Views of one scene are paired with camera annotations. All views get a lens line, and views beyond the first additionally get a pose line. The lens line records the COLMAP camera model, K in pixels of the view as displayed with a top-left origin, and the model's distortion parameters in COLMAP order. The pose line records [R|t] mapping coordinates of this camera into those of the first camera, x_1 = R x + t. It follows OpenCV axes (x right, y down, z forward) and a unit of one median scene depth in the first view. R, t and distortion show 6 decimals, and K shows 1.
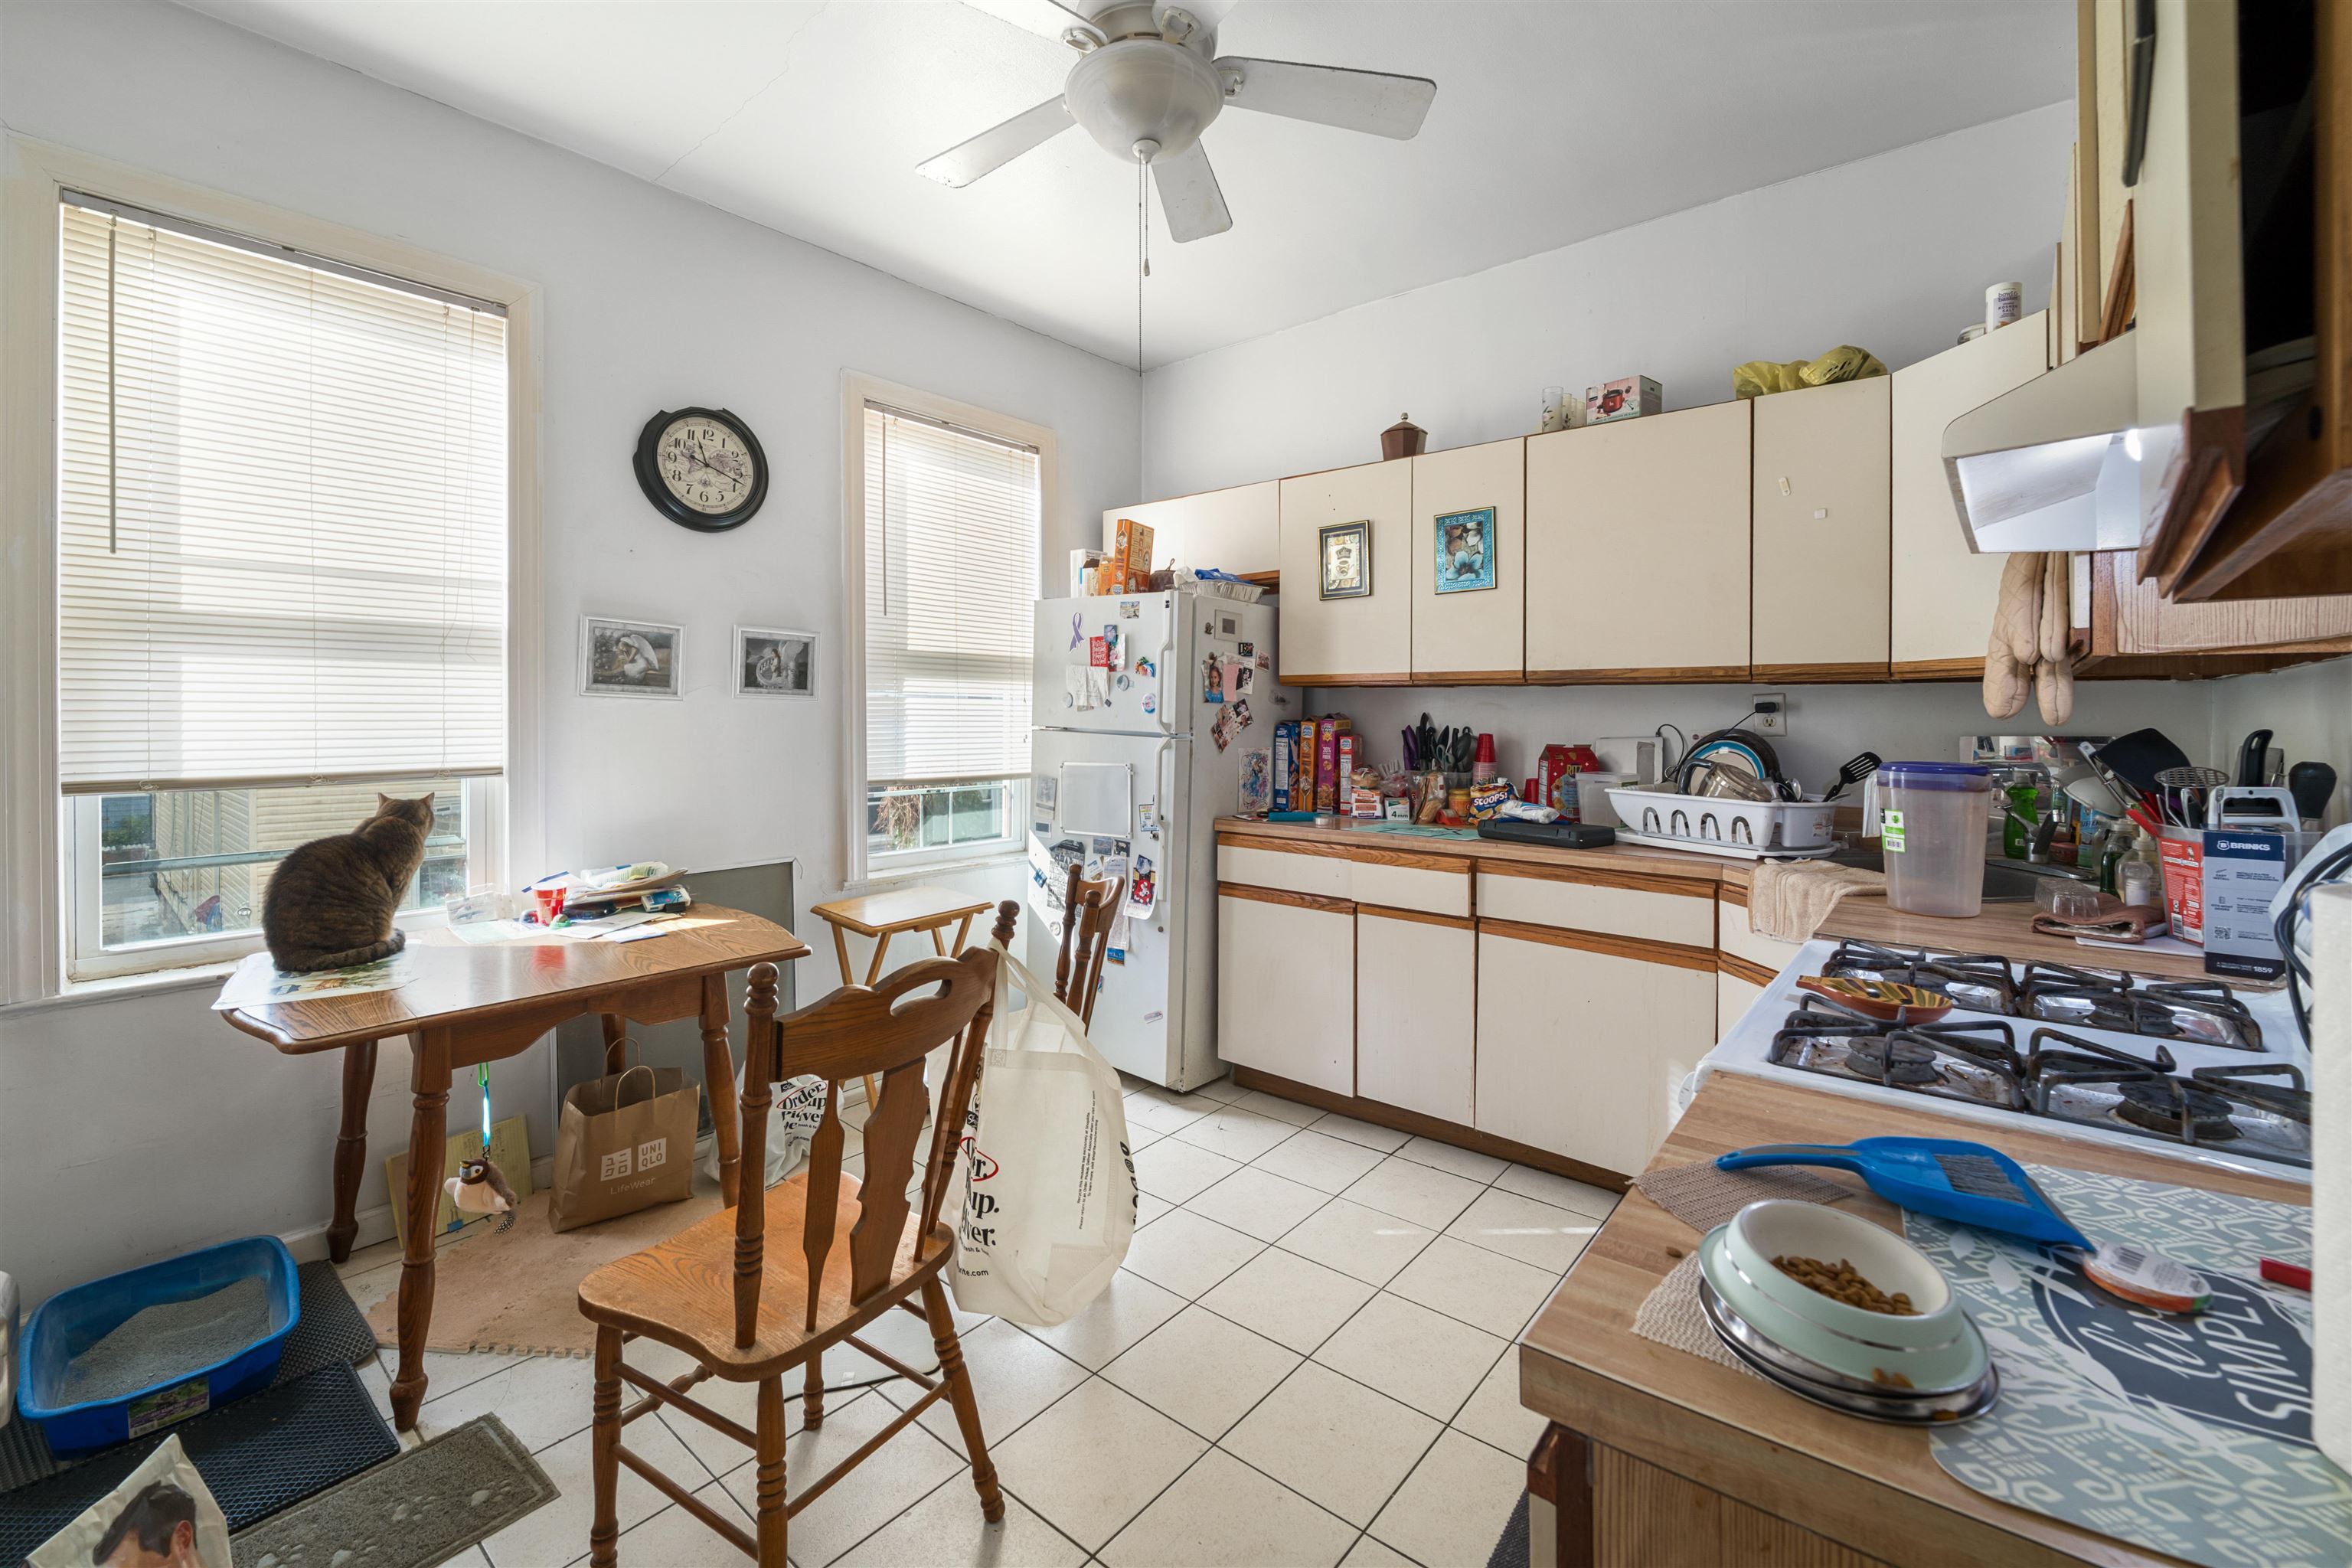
lens RADIAL K [[970.6, 0, 1185.0], [0, 970.6, 735.6], [0, 0, 1]] dist [-0.001253, -0.003890]
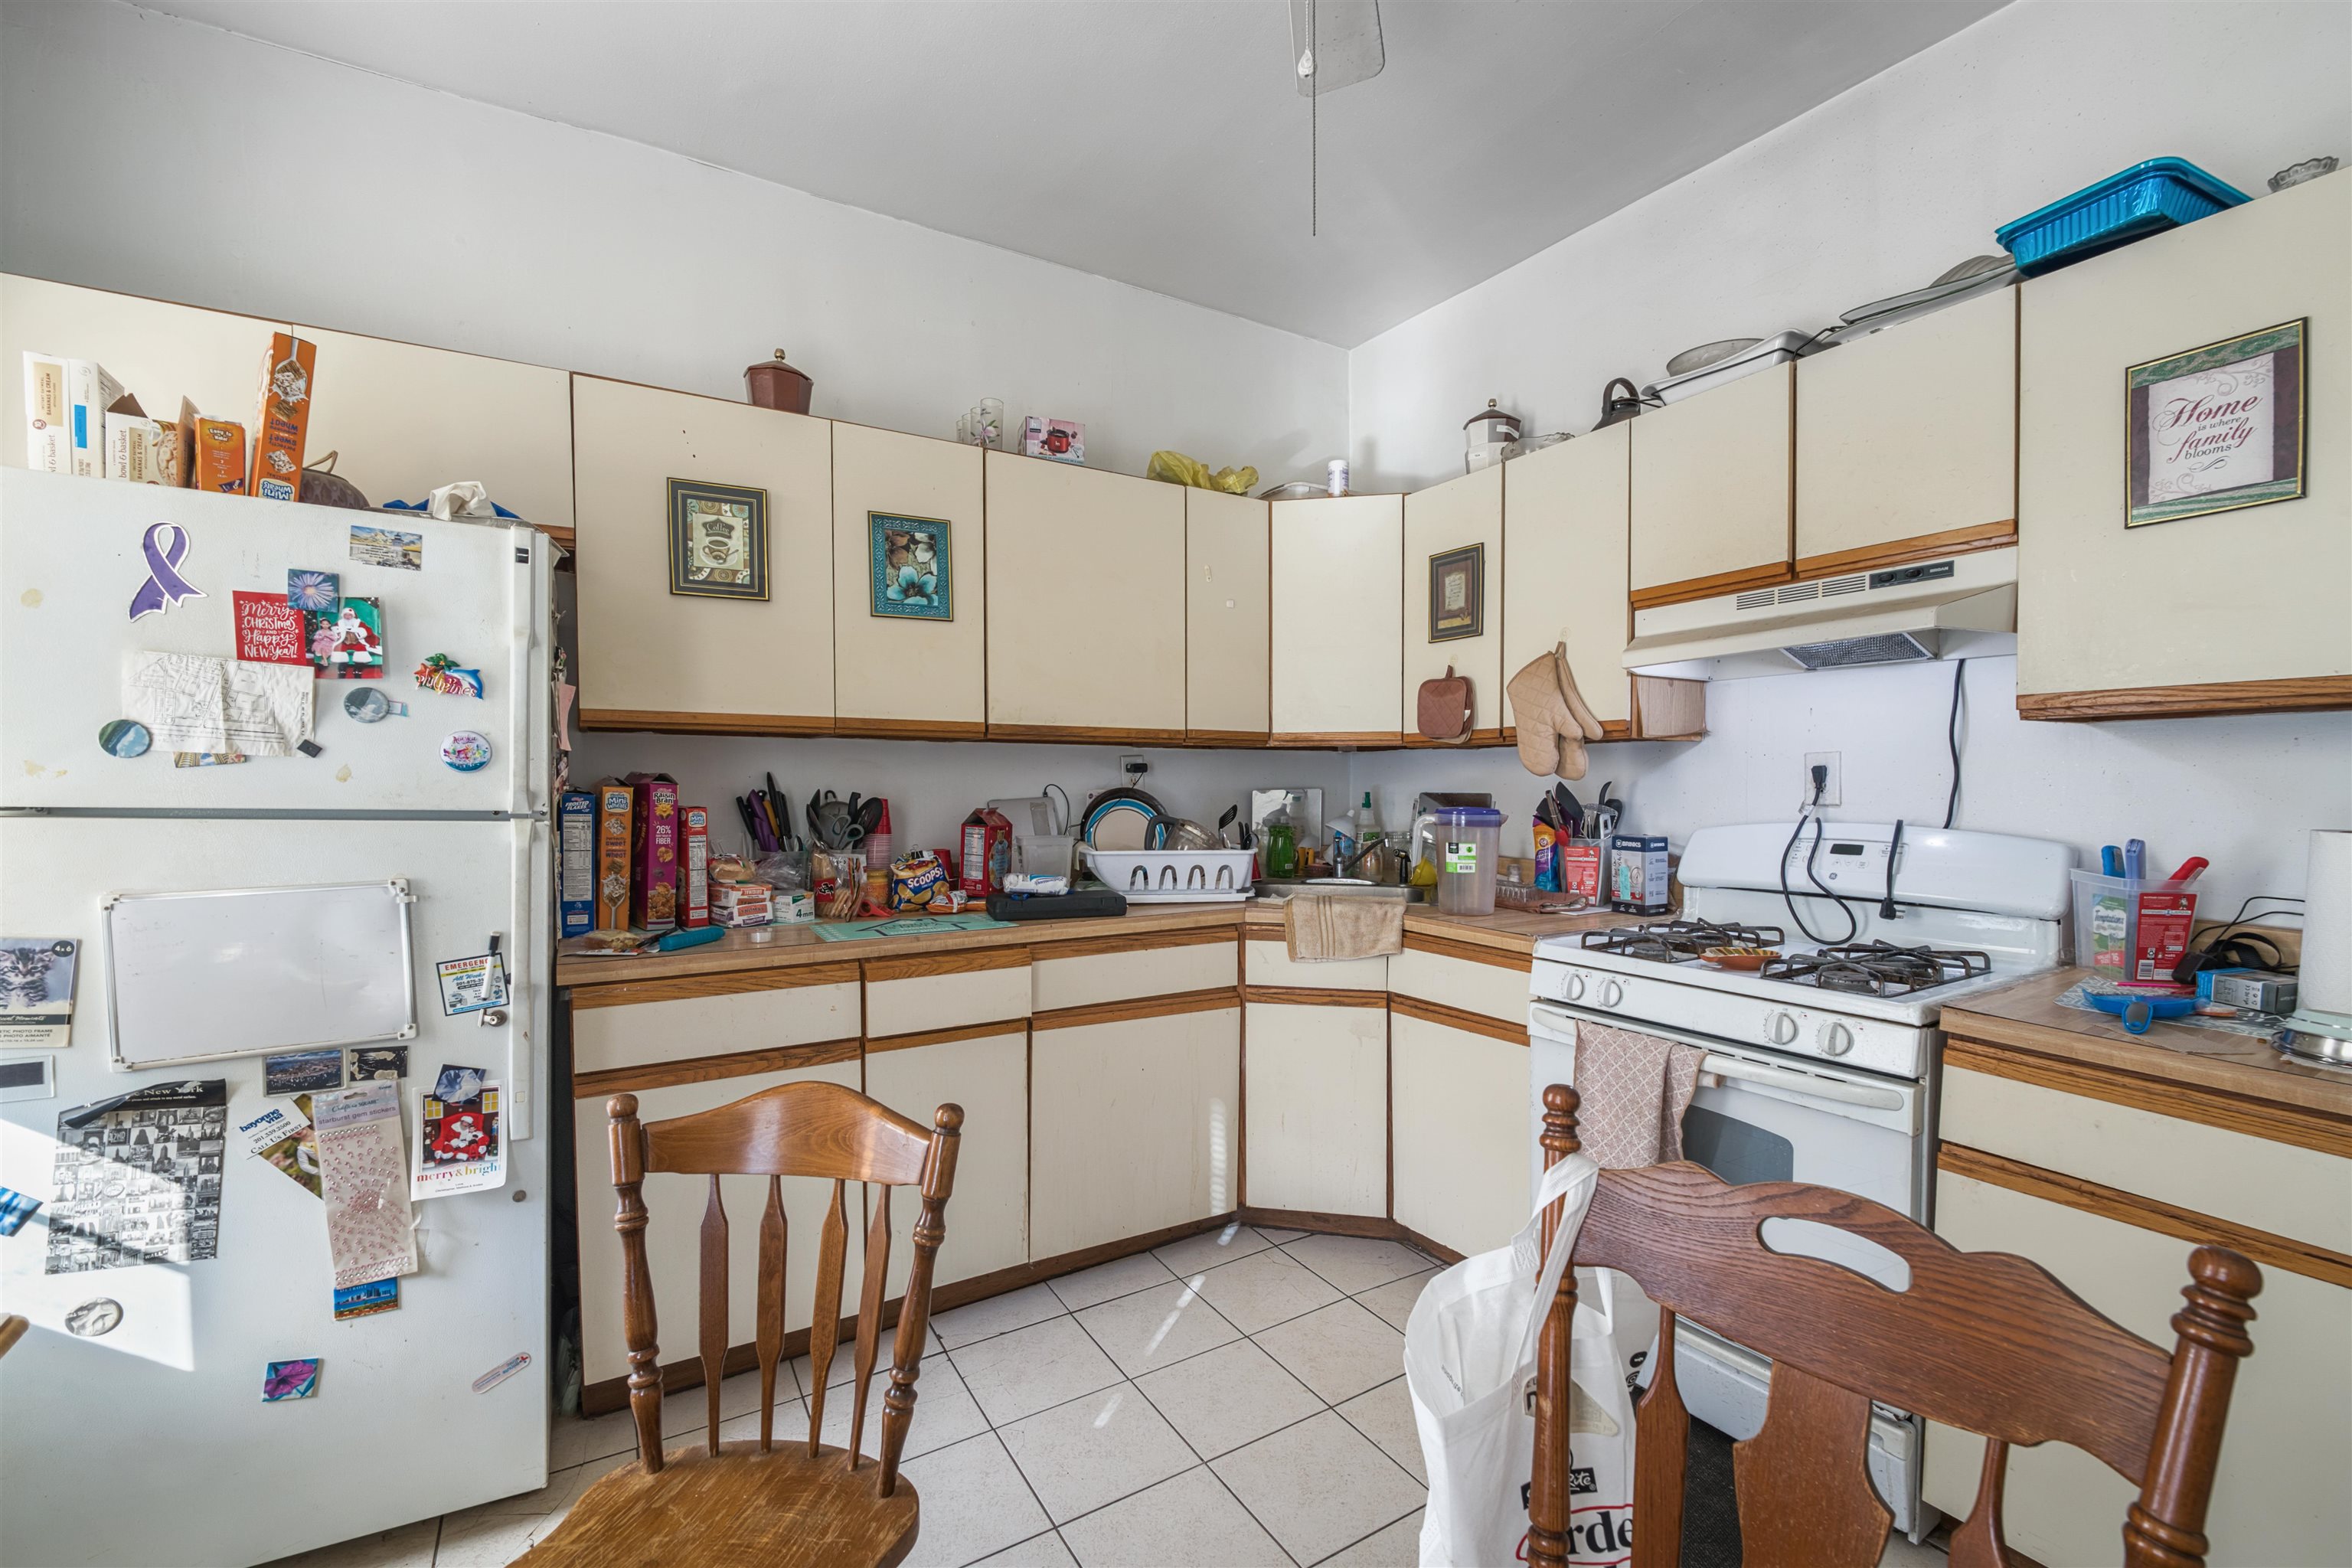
lens RADIAL K [[1005.0, 0, 1184.0], [0, 1005.0, 824.0], [0, 0, 1]] dist [-0.000383, -0.010134]
pose [[0.324402, -0.045552, 0.944822, -0.394259], [0.023185, 0.998923, 0.040200, -0.008426], [-0.945635, 0.008865, 0.325109, 0.491726]]
